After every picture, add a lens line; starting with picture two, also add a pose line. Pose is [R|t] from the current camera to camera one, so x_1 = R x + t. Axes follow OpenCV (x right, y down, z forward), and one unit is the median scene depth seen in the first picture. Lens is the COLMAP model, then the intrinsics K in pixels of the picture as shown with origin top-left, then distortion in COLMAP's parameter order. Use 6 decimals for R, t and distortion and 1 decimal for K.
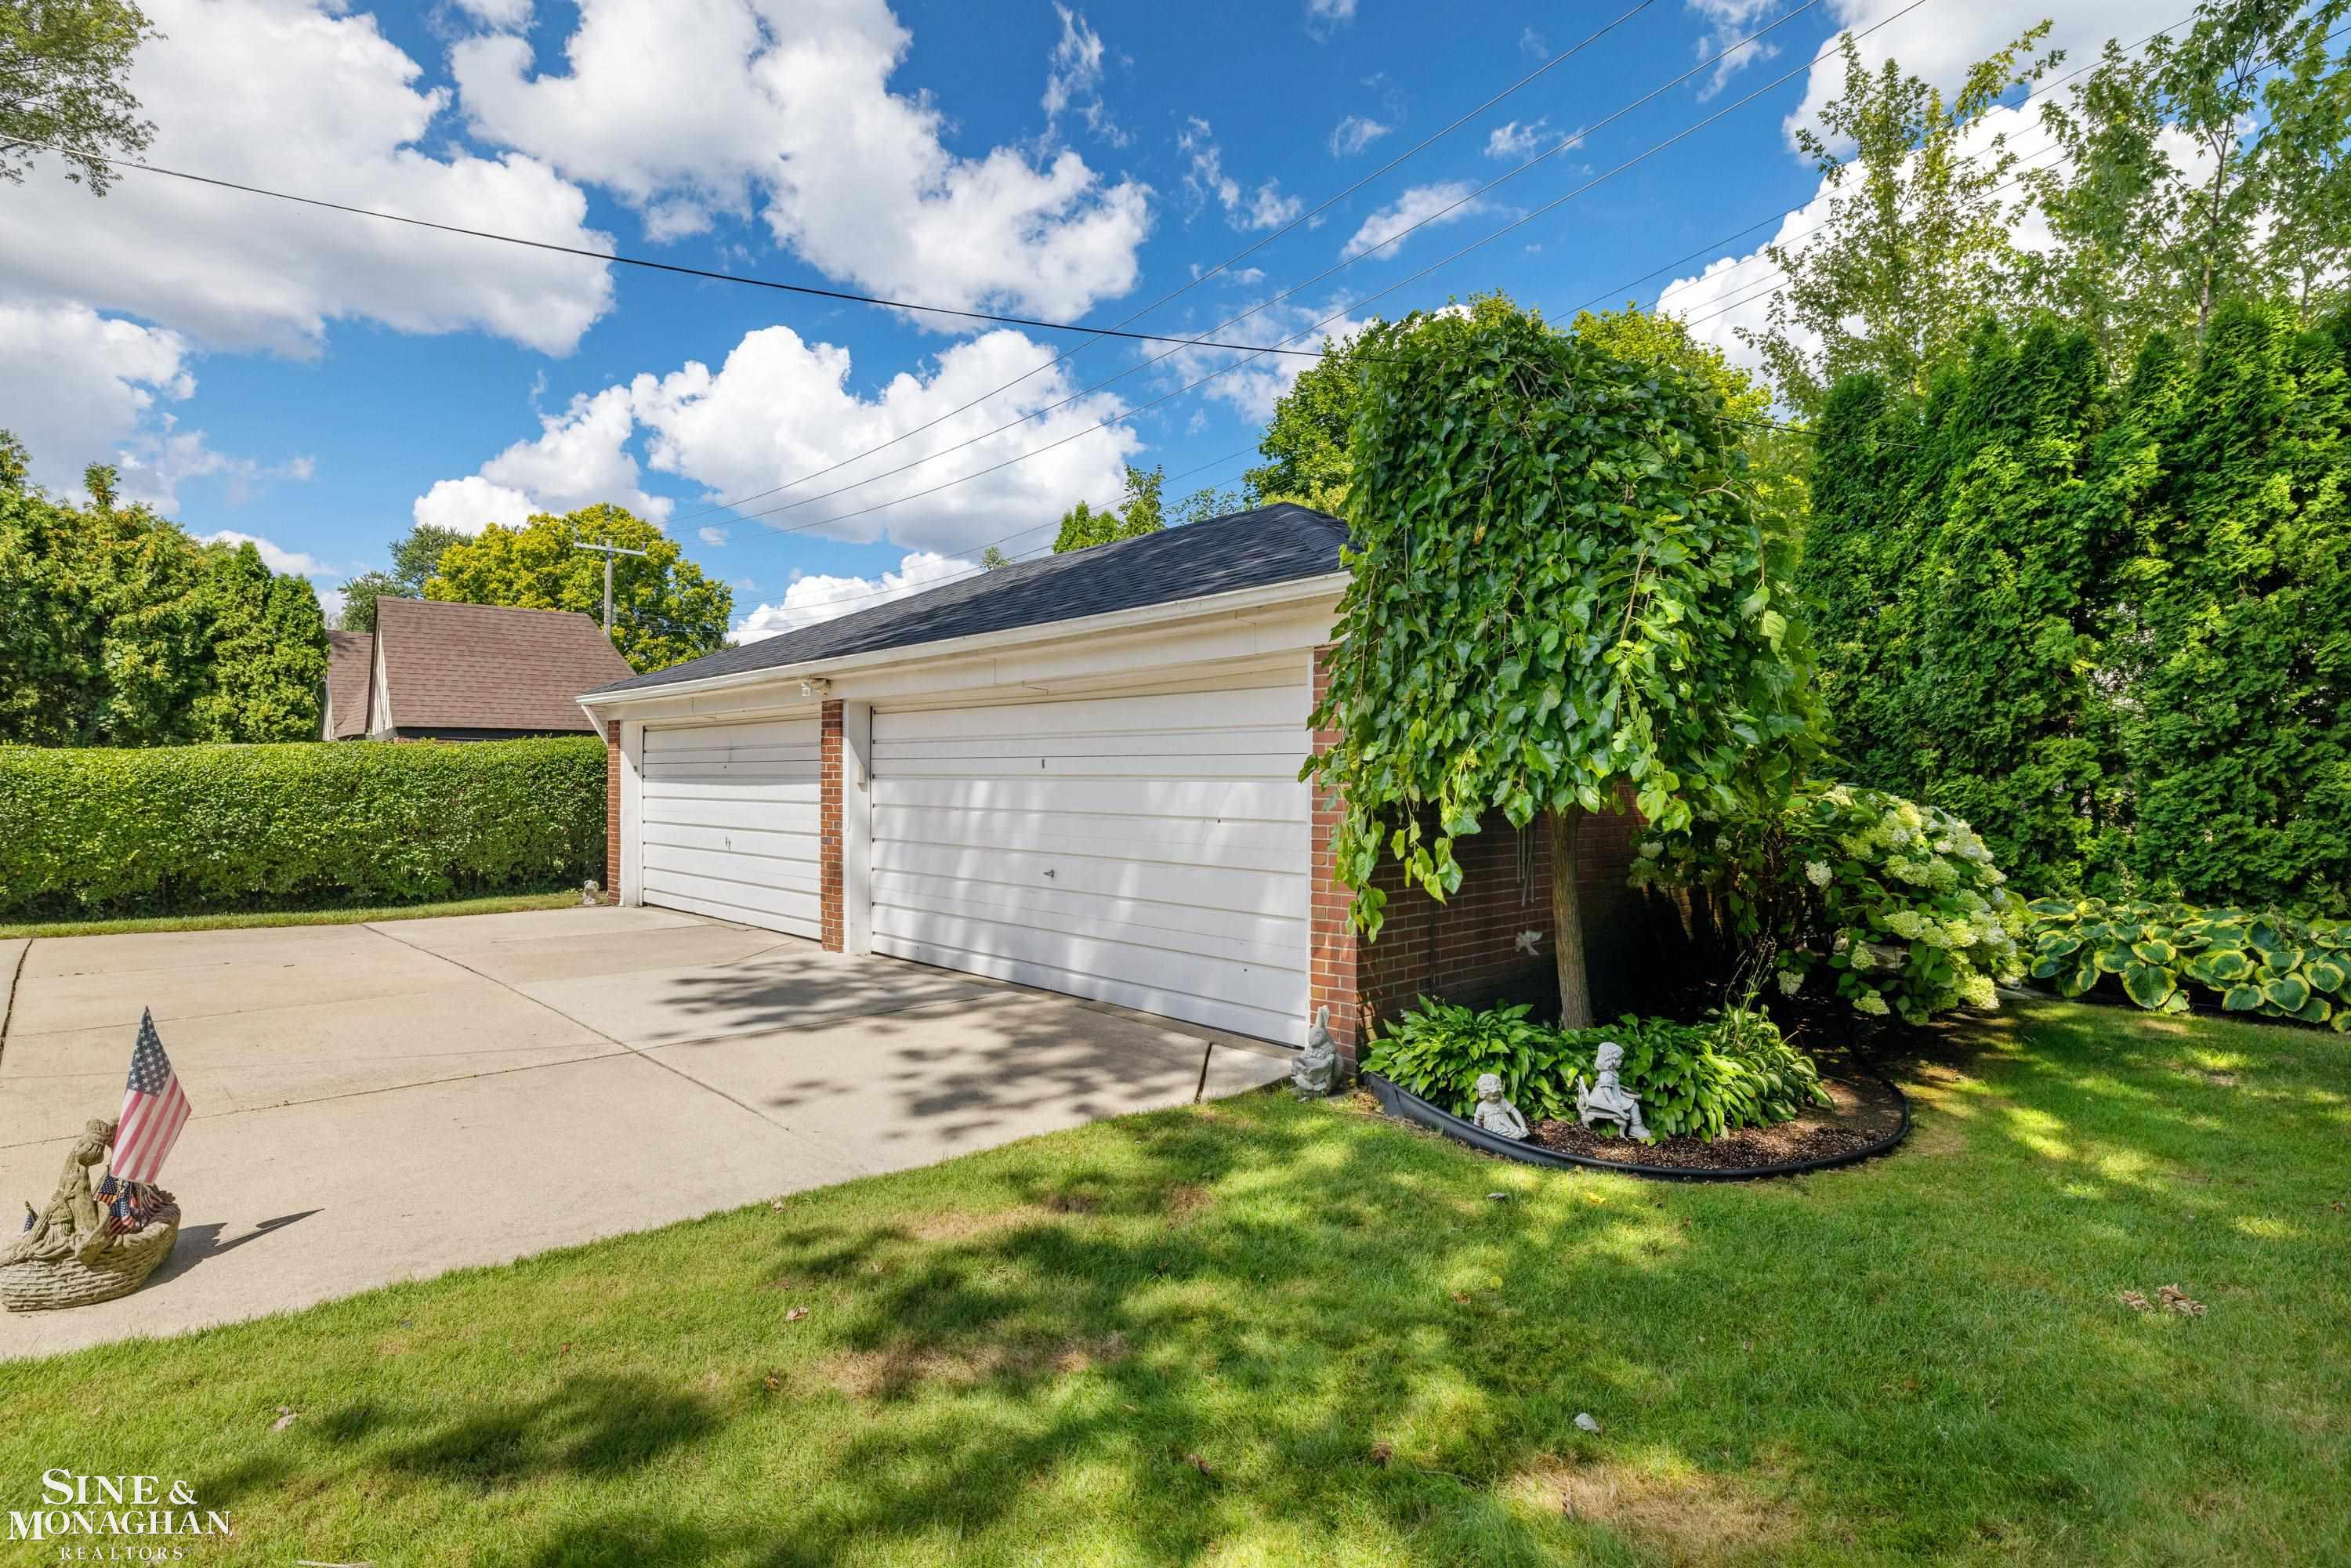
lens RADIAL K [[1181.1, 0, 1183.8], [0, 1181.1, 785.5], [0, 0, 1]] dist [-0.001624, 0.001059]
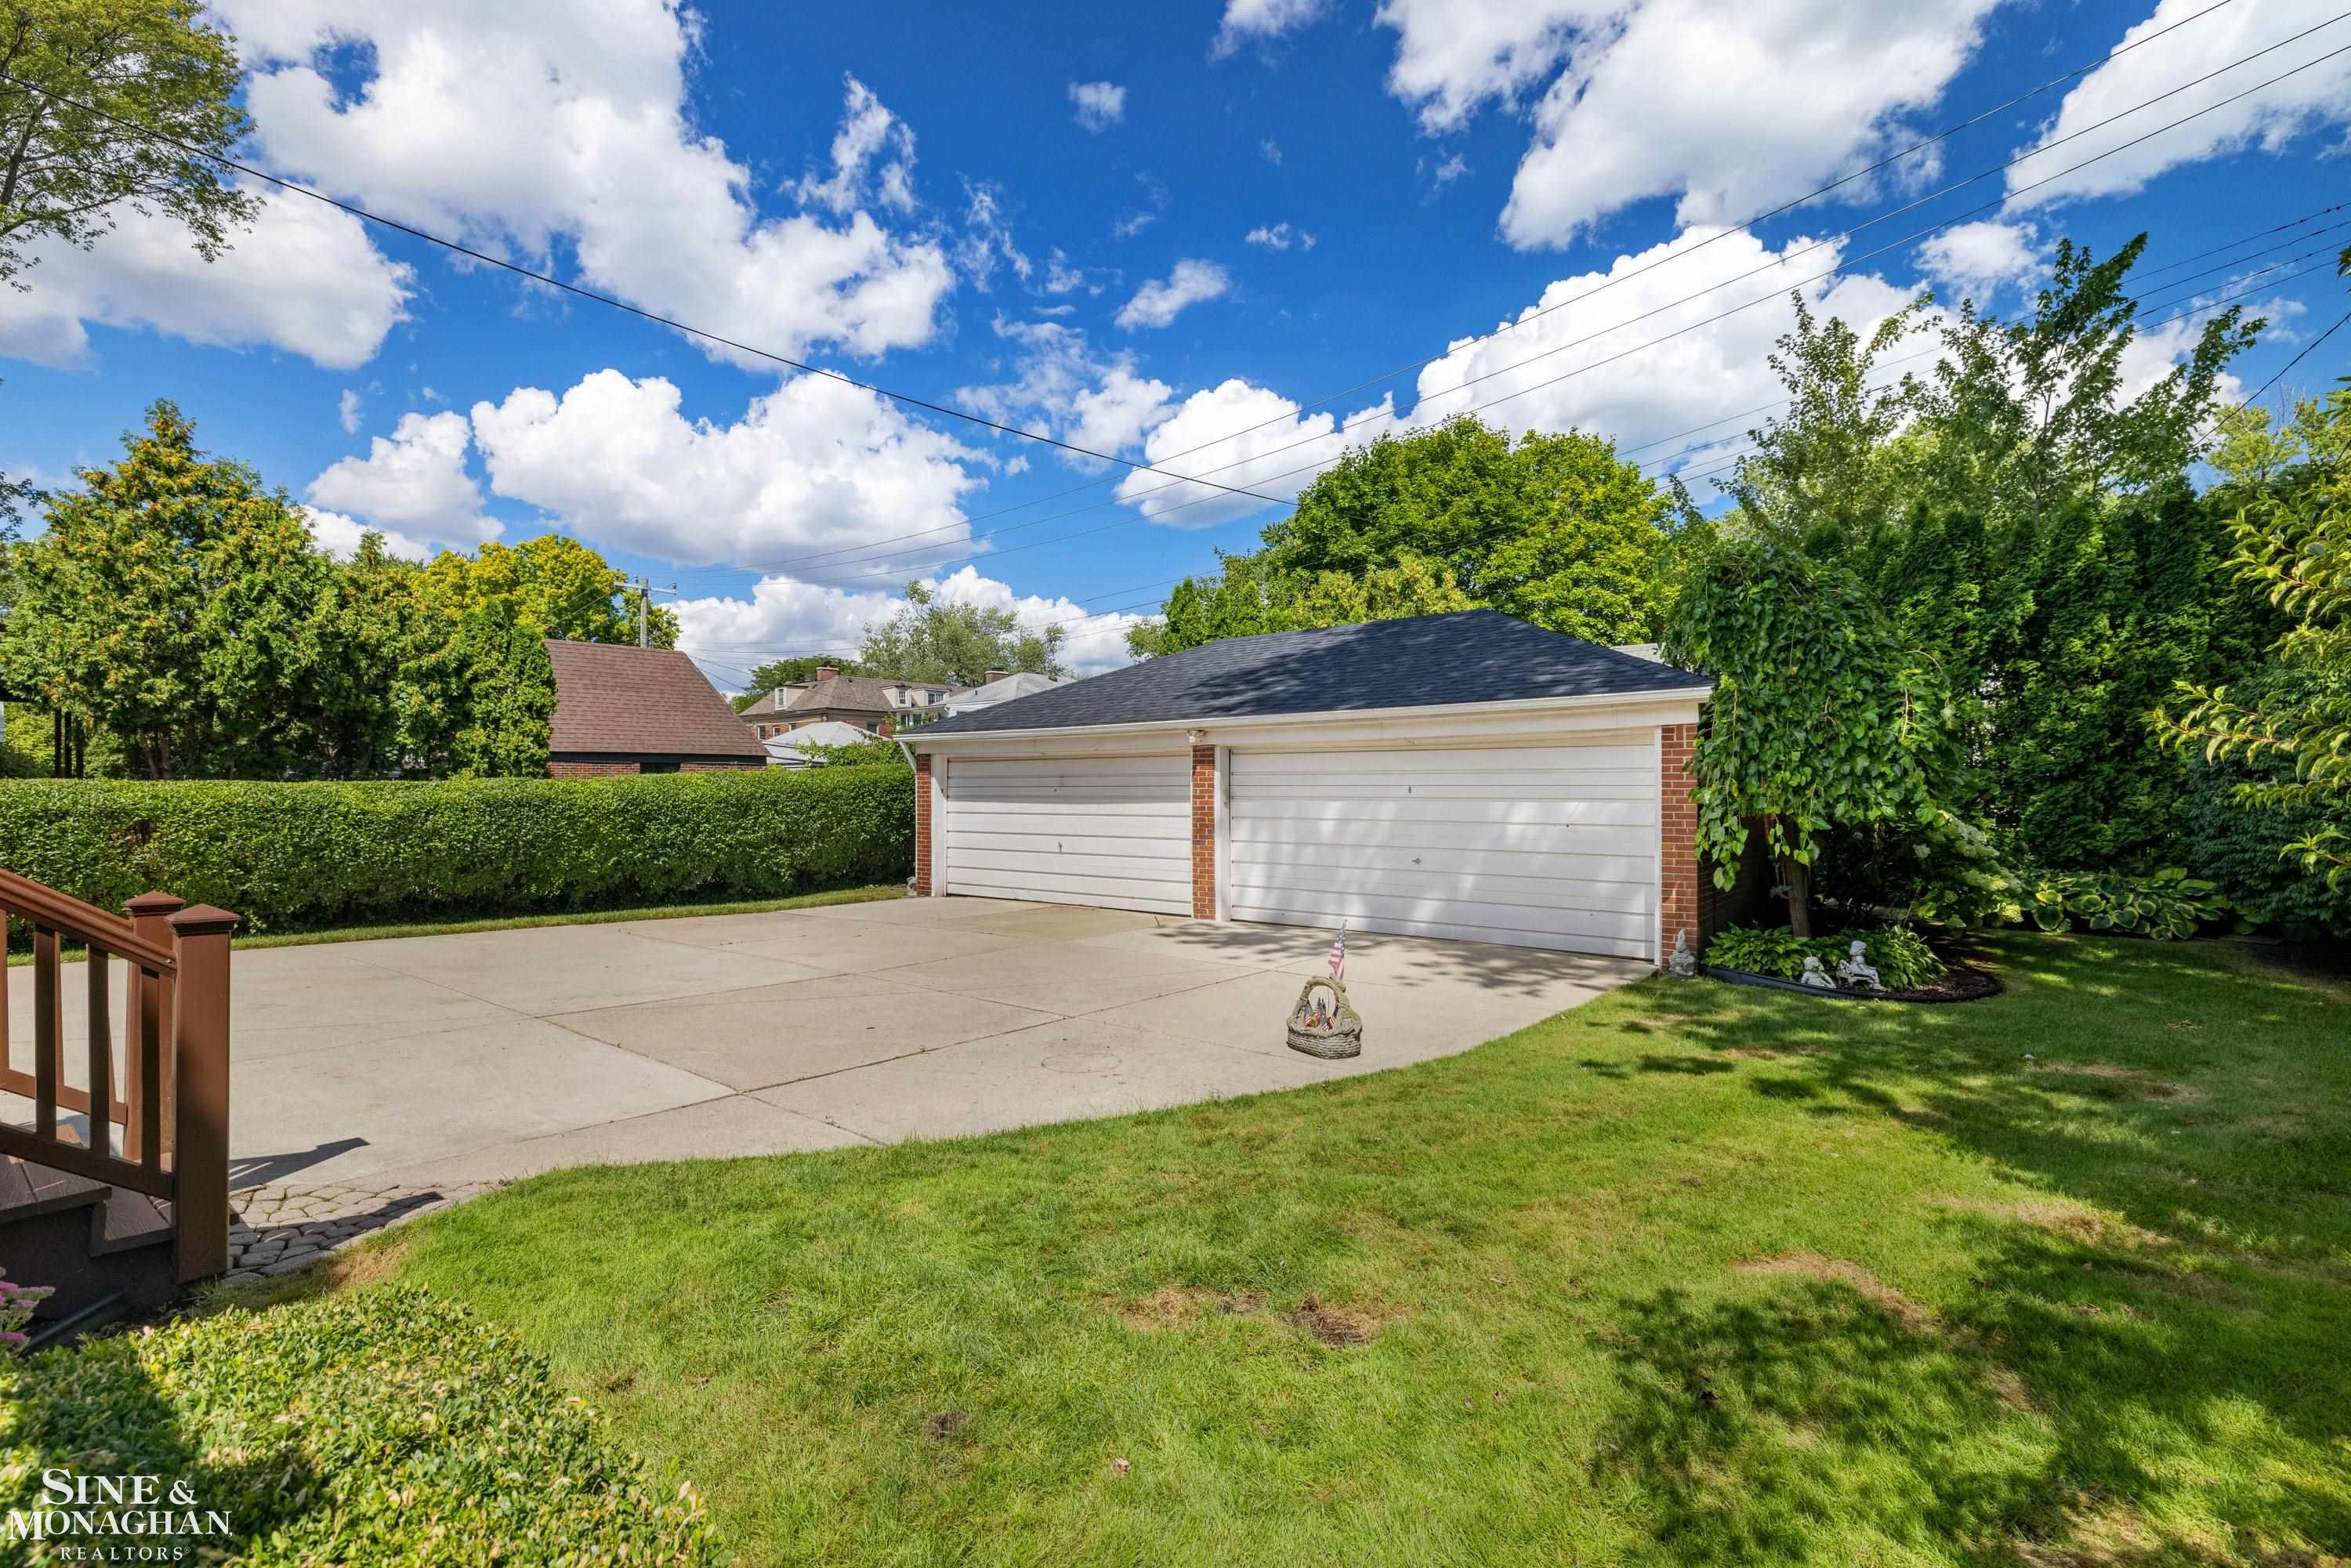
lens RADIAL K [[1090.2, 0, 1168.5], [0, 1090.2, 788.6], [0, 0, 1]] dist [0.003143, -0.000136]
pose [[0.991099, -0.005761, 0.133005, -0.512976], [0.006464, 0.999967, -0.004858, -0.012819], [-0.132972, 0.005675, 0.991104, -0.311257]]
